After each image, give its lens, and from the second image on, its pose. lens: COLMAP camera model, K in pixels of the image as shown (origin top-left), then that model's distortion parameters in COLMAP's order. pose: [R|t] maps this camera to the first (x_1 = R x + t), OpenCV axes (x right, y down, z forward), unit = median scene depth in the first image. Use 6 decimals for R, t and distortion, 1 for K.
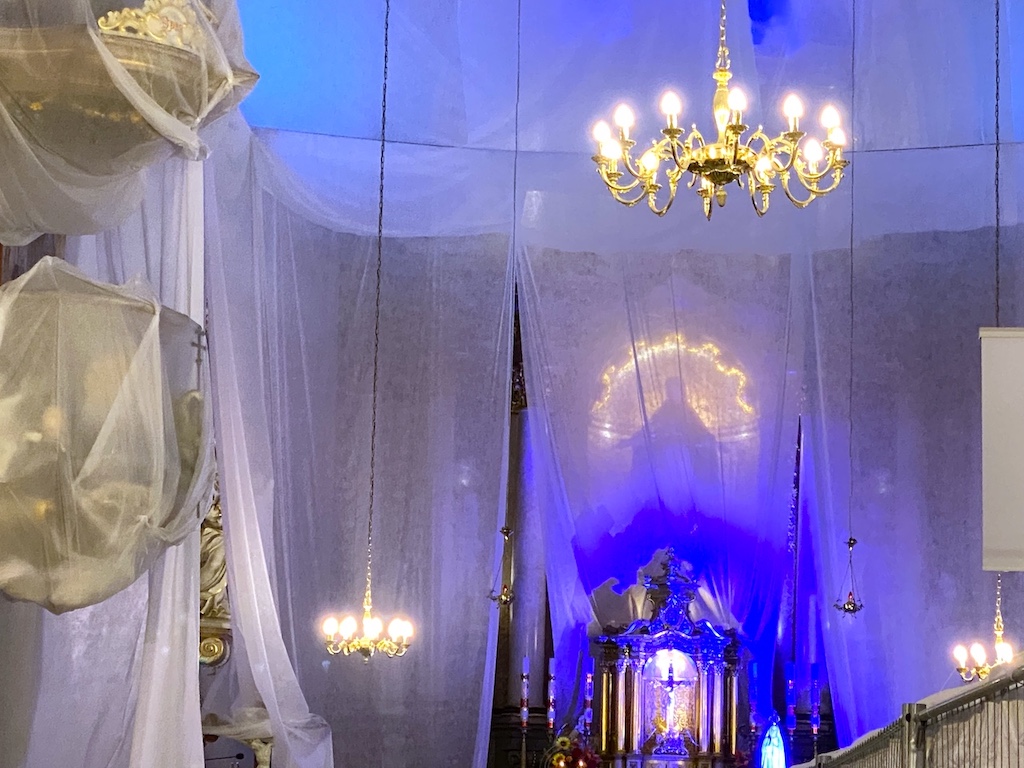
lens RADIAL K [[3074.3, 0, 512.0], [0, 3074.3, 384.0], [0, 0, 1]] dist [0.133329, 1.101207]
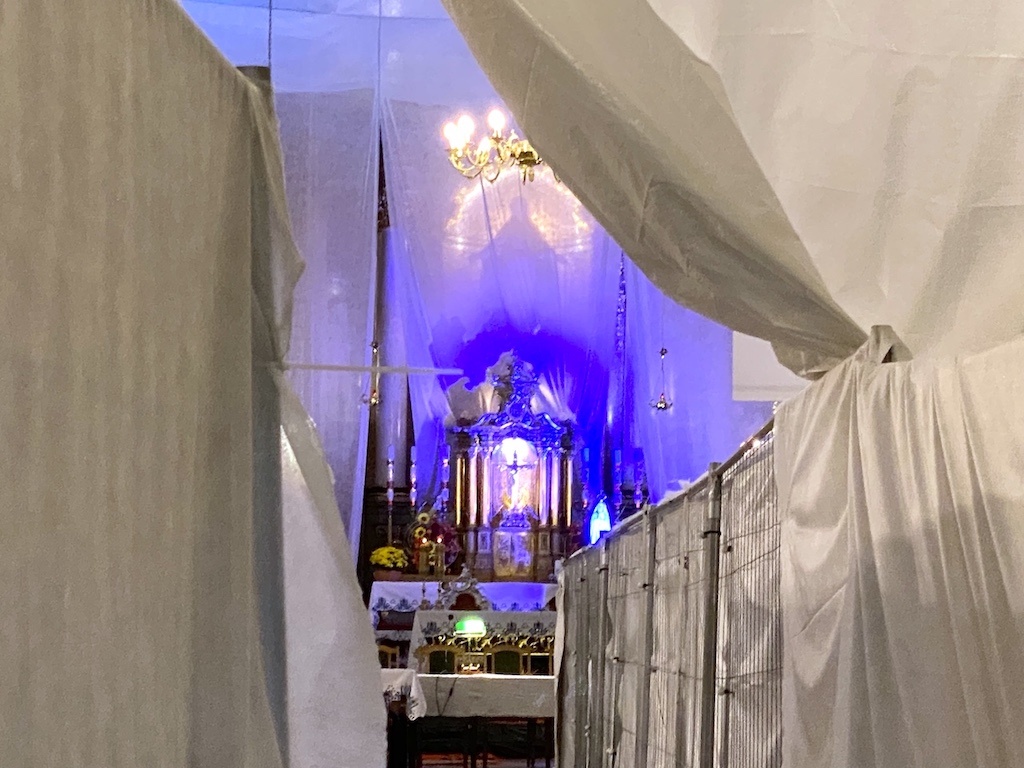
lens RADIAL K [[3577.1, 0, 512.0], [0, 3577.1, 384.0], [0, 0, 1]] dist [-0.610614, -0.262889]
pose [[0.998994, -0.010160, 0.043668, -0.008663], [0.006301, 0.996133, 0.087629, -0.053207], [-0.044389, -0.087265, 0.995196, -0.349204]]
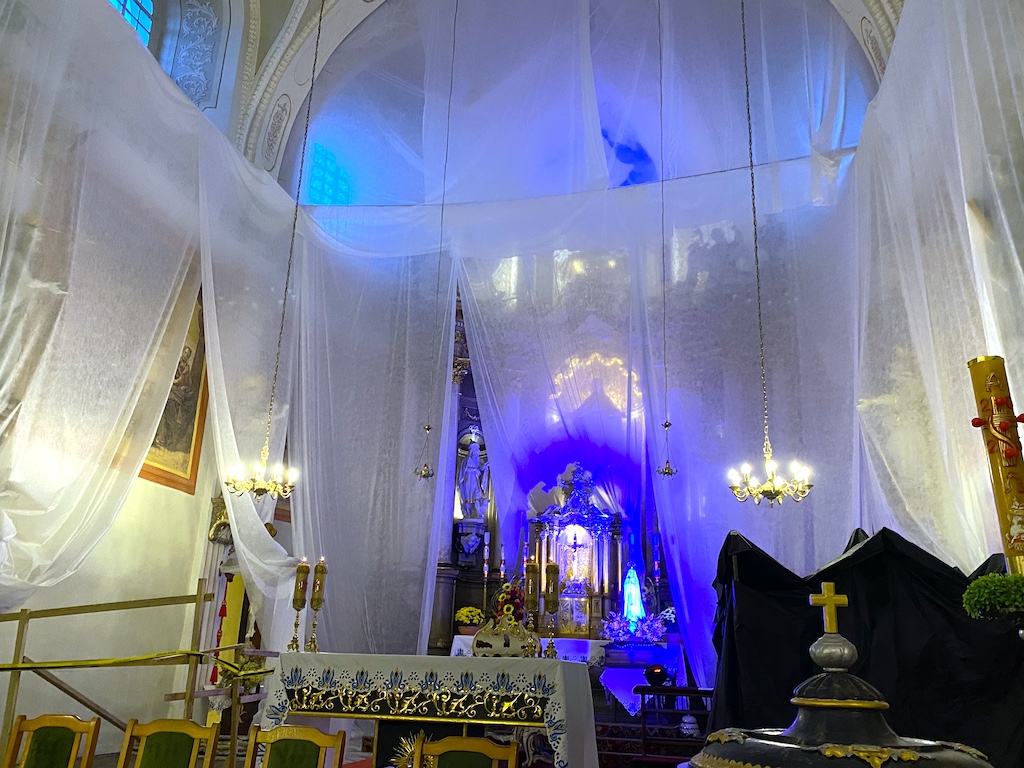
lens RADIAL K [[847.3, 0, 512.0], [0, 847.3, 384.0], [0, 0, 1]] dist [0.072982, -0.002587]
pose [[0.979522, -0.049841, -0.195072, 0.107192], [0.015761, 0.984884, -0.172498, 0.089384], [0.200721, 0.165891, 0.965501, 0.566326]]
